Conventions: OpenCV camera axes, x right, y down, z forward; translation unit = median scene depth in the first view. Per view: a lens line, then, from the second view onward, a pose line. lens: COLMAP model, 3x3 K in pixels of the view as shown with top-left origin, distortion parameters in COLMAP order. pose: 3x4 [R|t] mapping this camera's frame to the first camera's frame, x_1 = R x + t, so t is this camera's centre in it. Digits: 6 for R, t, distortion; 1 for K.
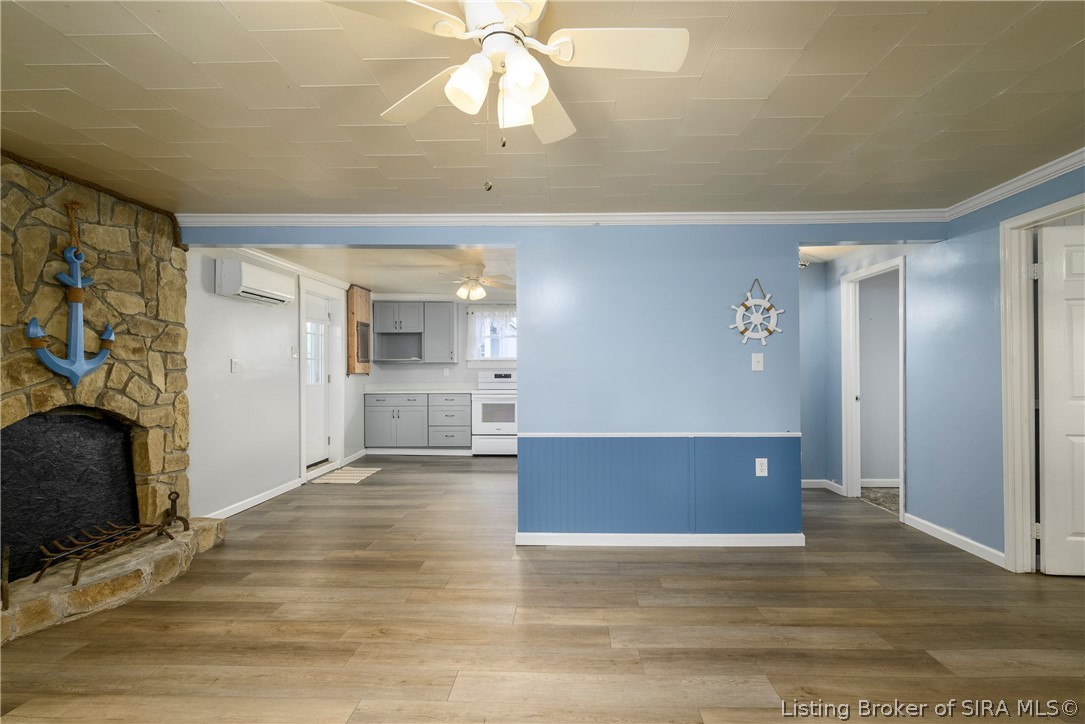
lens RADIAL K [[489.5, 0, 557.2], [0, 489.5, 366.0], [0, 0, 1]] dist [-0.001069, 0.000184]
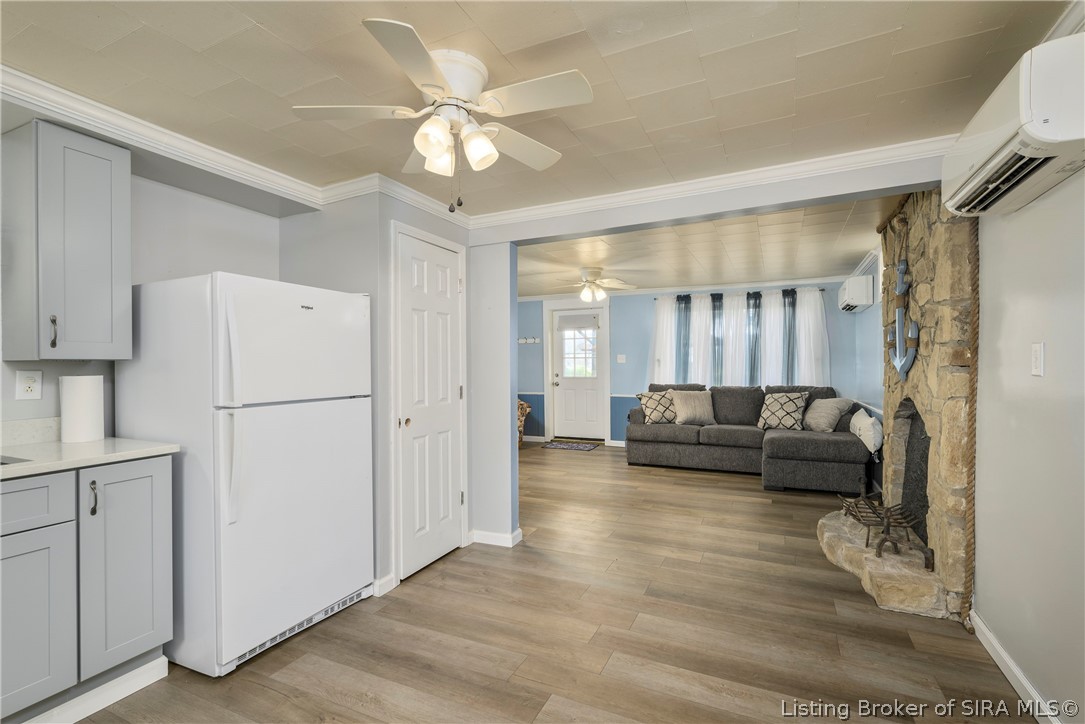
lens RADIAL K [[489.5, 0, 549.8], [0, 489.5, 364.9], [0, 0, 1]] dist [-0.001069, 0.000184]
pose [[-0.918351, 0.009410, 0.395656, -0.622793], [0.006348, 0.999939, -0.009048, 0.008955], [-0.395717, -0.005798, -0.918354, 2.182475]]
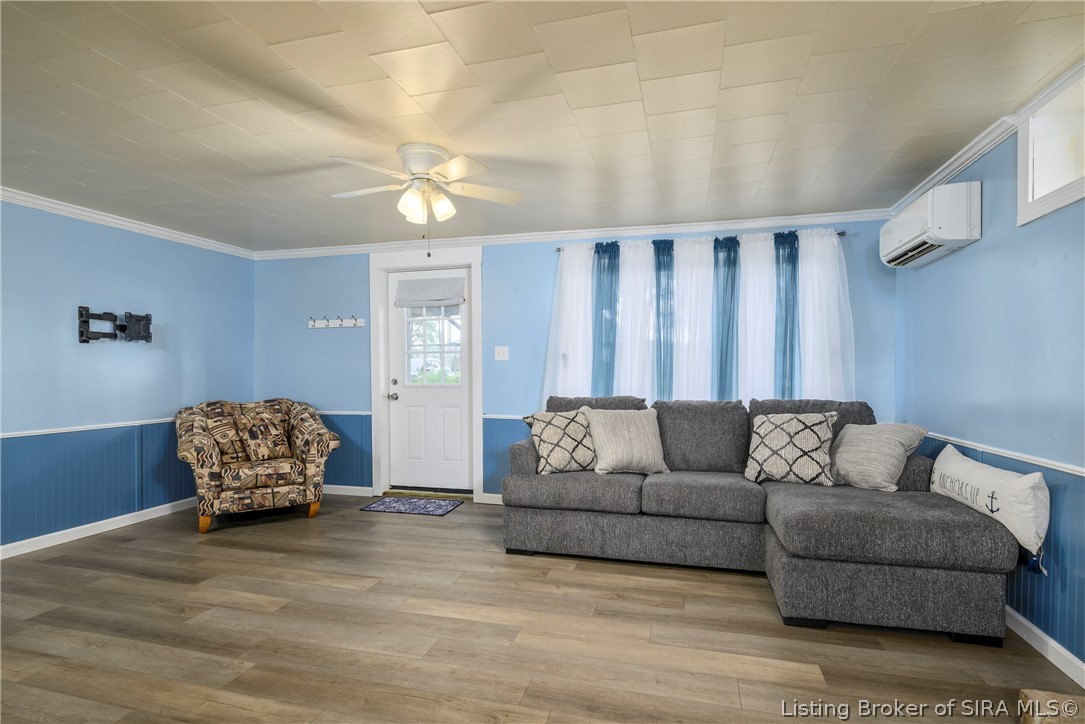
lens RADIAL K [[560.3, 0, 521.5], [0, 560.3, 377.9], [0, 0, 1]] dist [0.000811, -0.000499]
pose [[-0.965045, 0.003825, 0.262055, -0.466959], [0.004156, 0.999991, 0.000708, 0.028575], [-0.262050, 0.001772, -0.965053, 1.358066]]
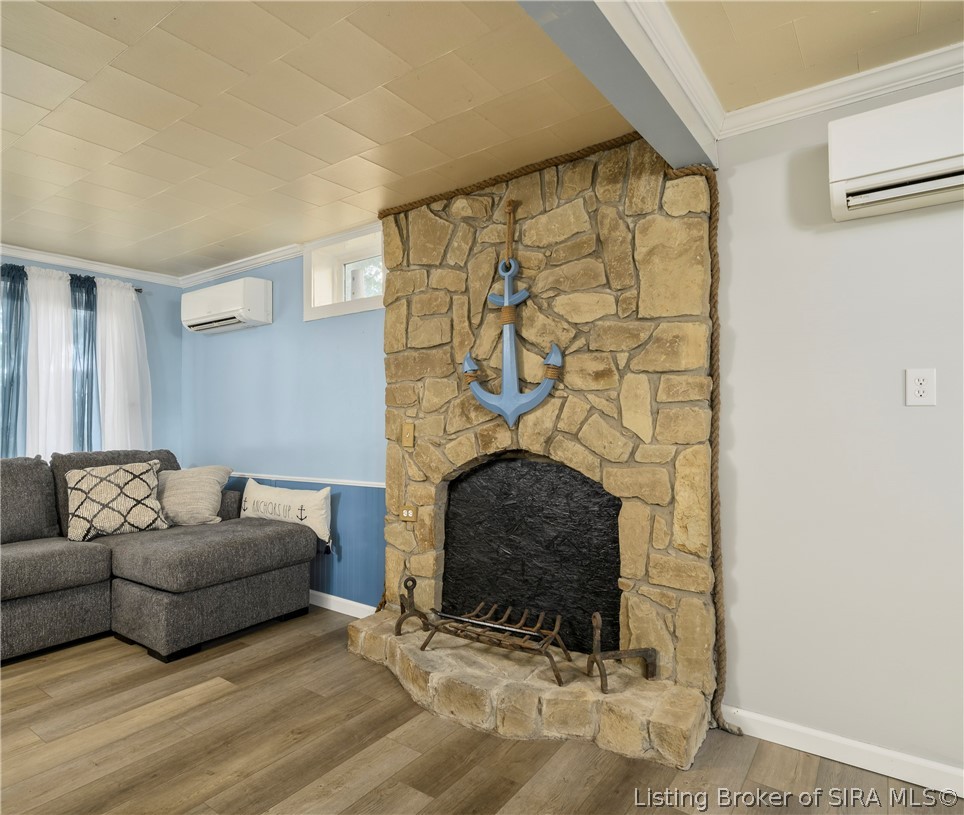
lens RADIAL K [[572.7, 0, 481.4], [0, 572.7, 407.9], [0, 0, 1]] dist [0.002200, 0.001288]
pose [[-0.564518, -0.010522, -0.825354, -0.152049], [0.016162, 0.999586, -0.023797, 0.029556], [0.825262, -0.026774, -0.564115, 1.372718]]
